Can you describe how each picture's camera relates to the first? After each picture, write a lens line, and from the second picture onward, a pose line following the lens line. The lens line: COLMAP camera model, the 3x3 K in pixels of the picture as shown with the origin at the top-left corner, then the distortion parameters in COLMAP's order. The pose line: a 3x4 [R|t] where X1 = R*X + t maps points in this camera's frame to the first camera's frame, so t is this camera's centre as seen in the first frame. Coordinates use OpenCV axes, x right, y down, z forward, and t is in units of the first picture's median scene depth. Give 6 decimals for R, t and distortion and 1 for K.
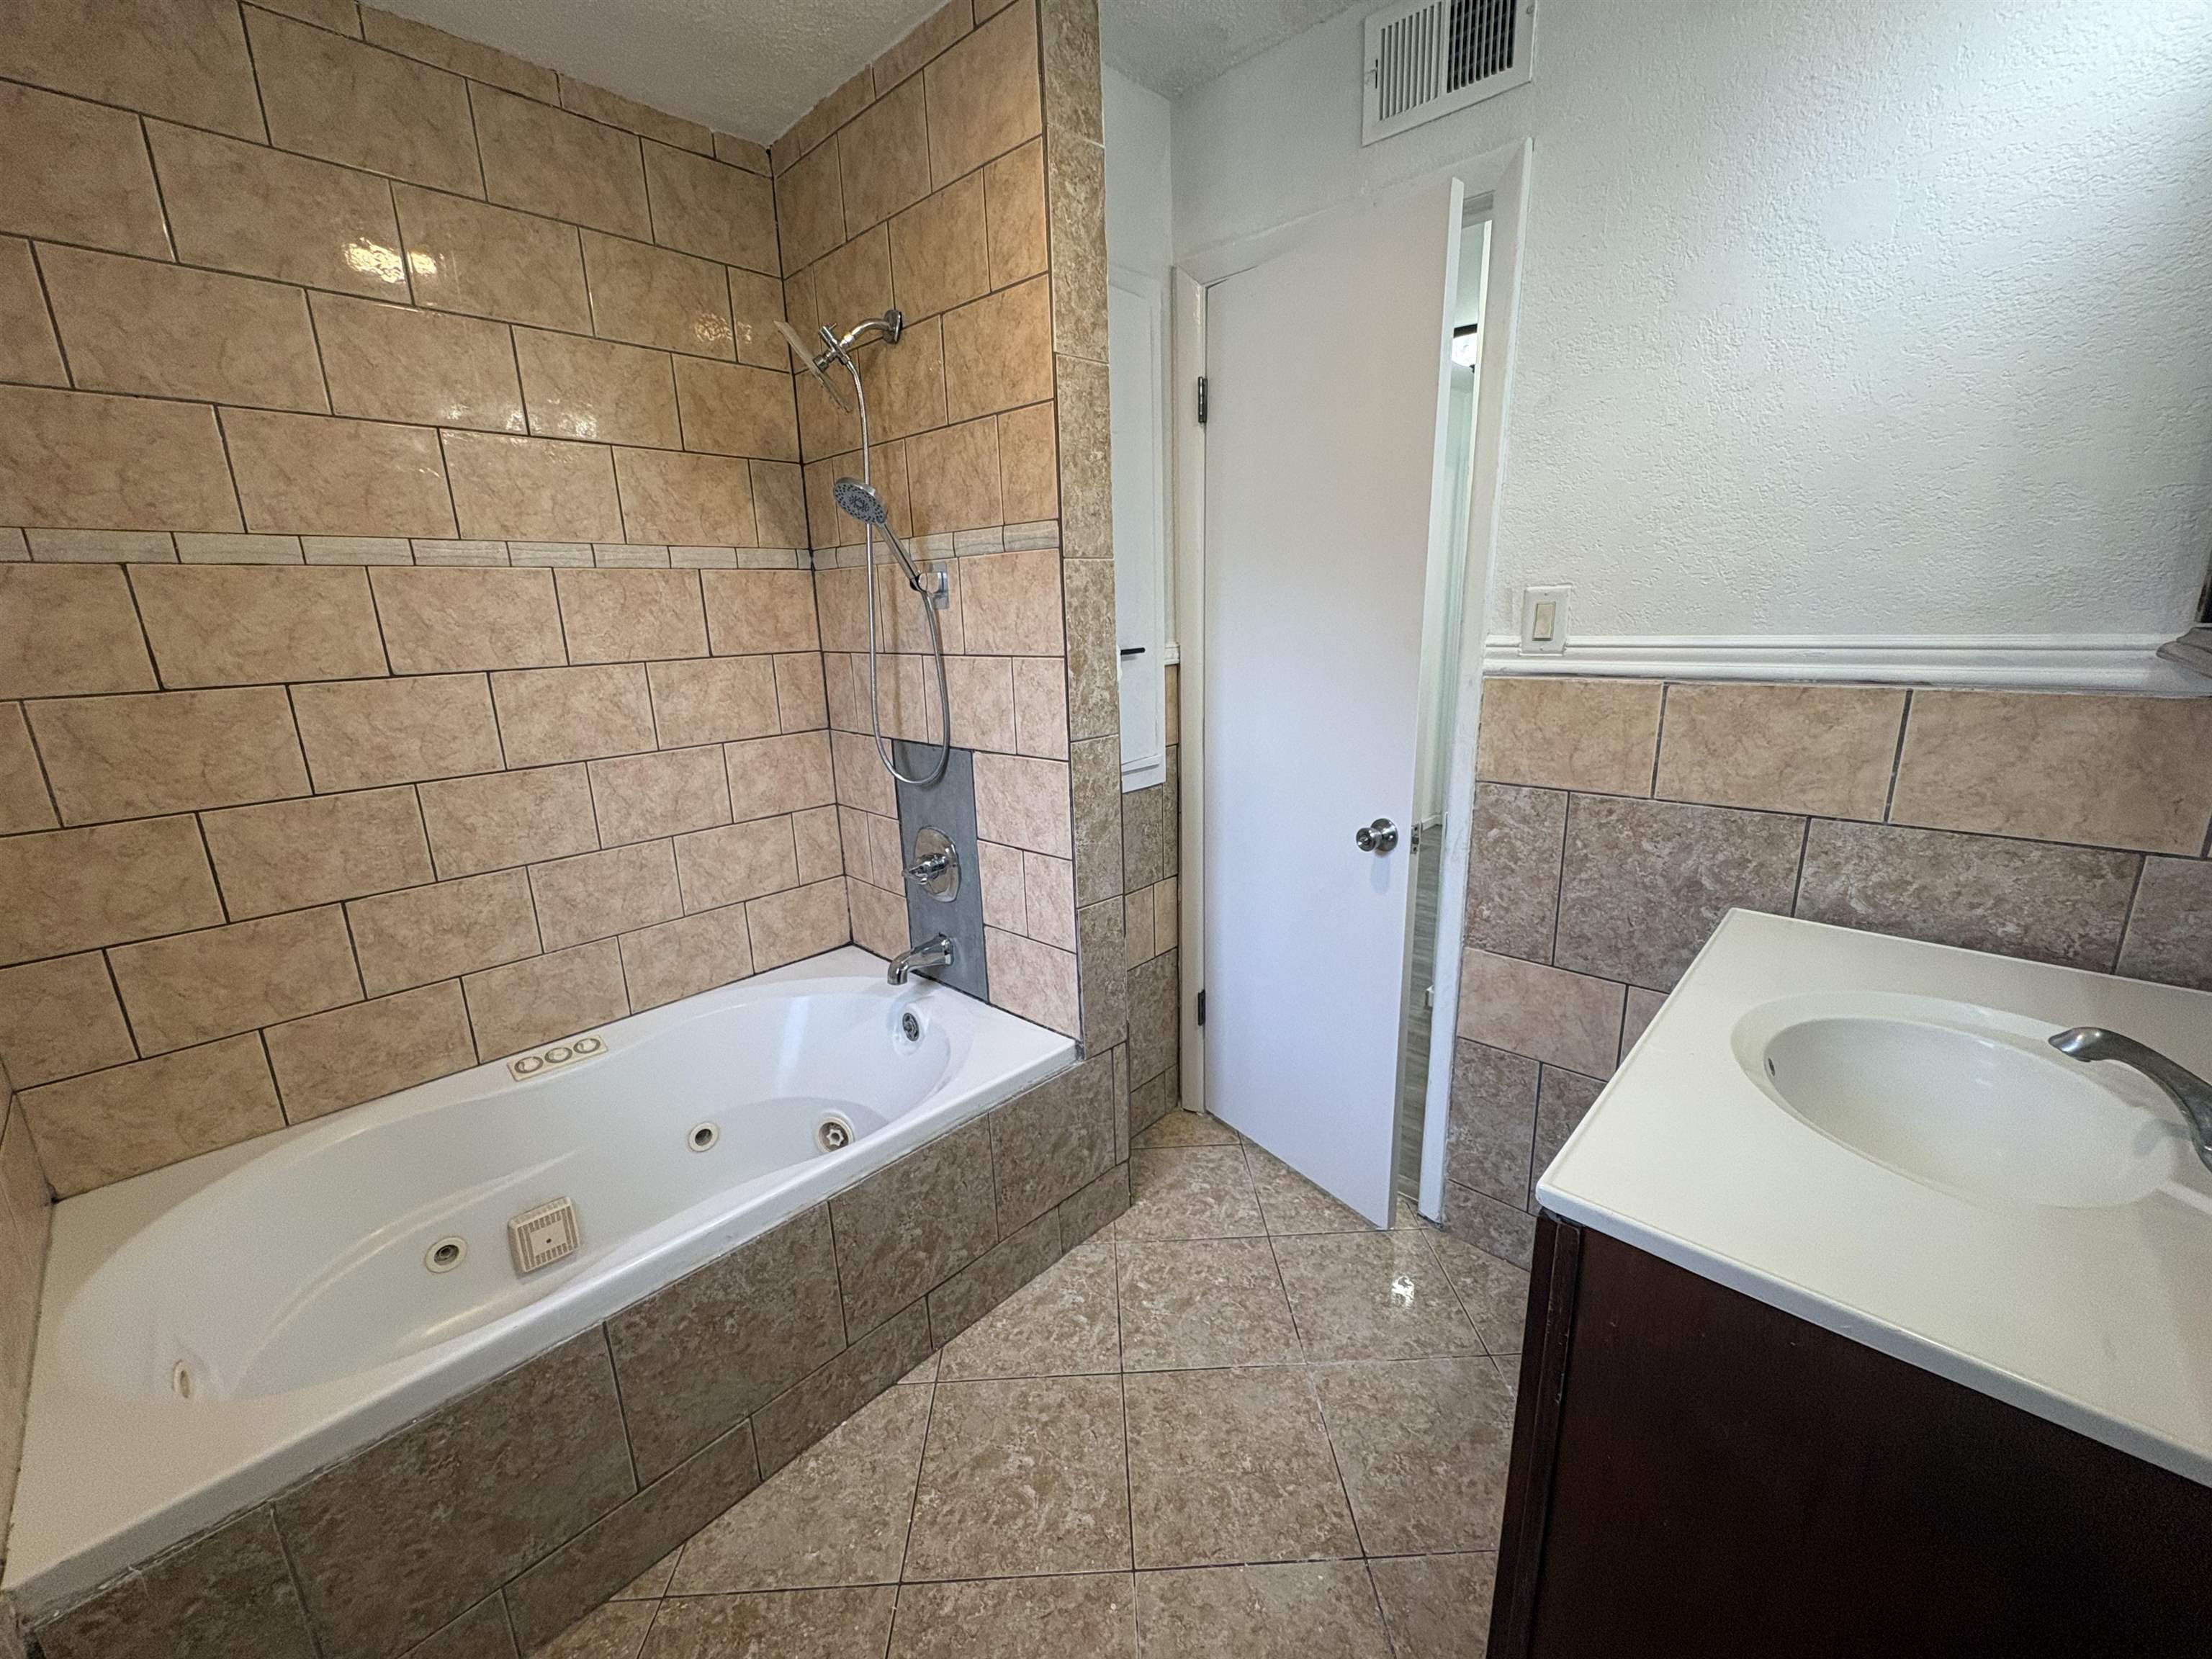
lens RADIAL K [[882.4, 0, 1102.4], [0, 882.4, 831.4], [0, 0, 1]] dist [0.000752, 0.000201]
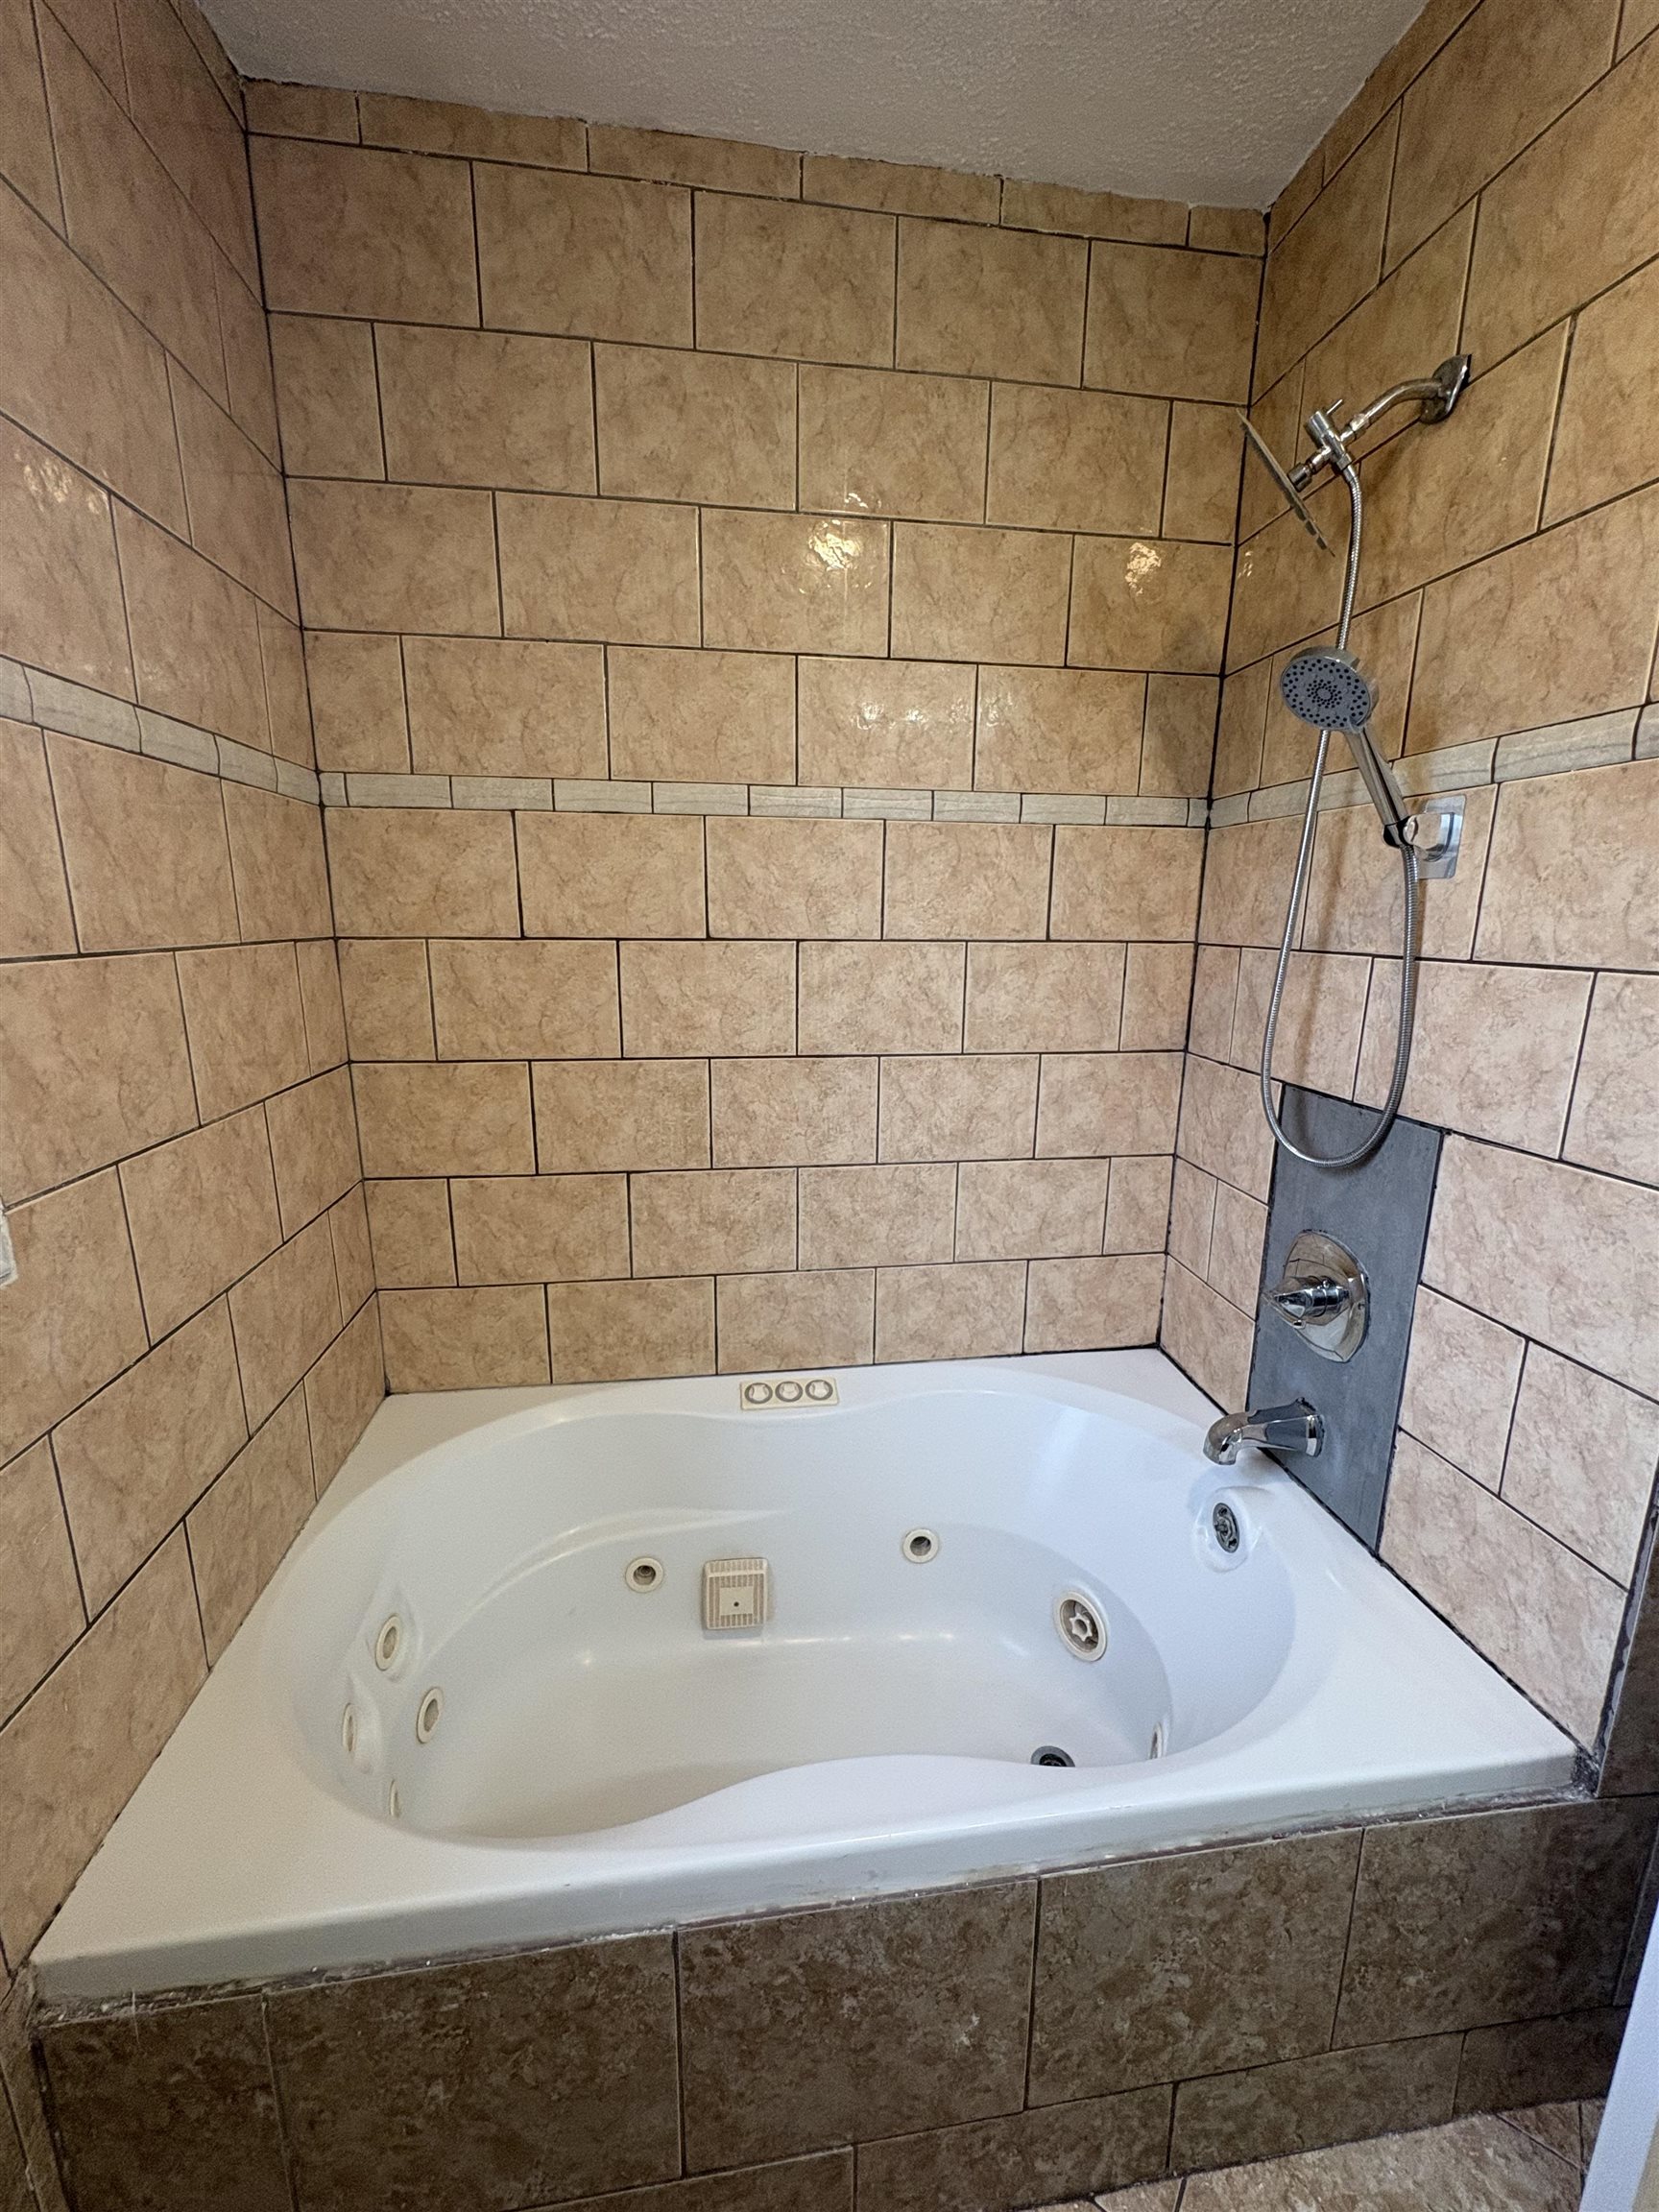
lens RADIAL K [[882.4, 0, 832.8], [0, 882.4, 1104.4], [0, 0, 1]] dist [0.000752, 0.000201]
pose [[0.784003, 0.168408, -0.597476, -0.126076], [-0.184628, 0.982200, 0.034581, -0.058429], [0.592665, 0.083199, 0.801141, 0.334242]]
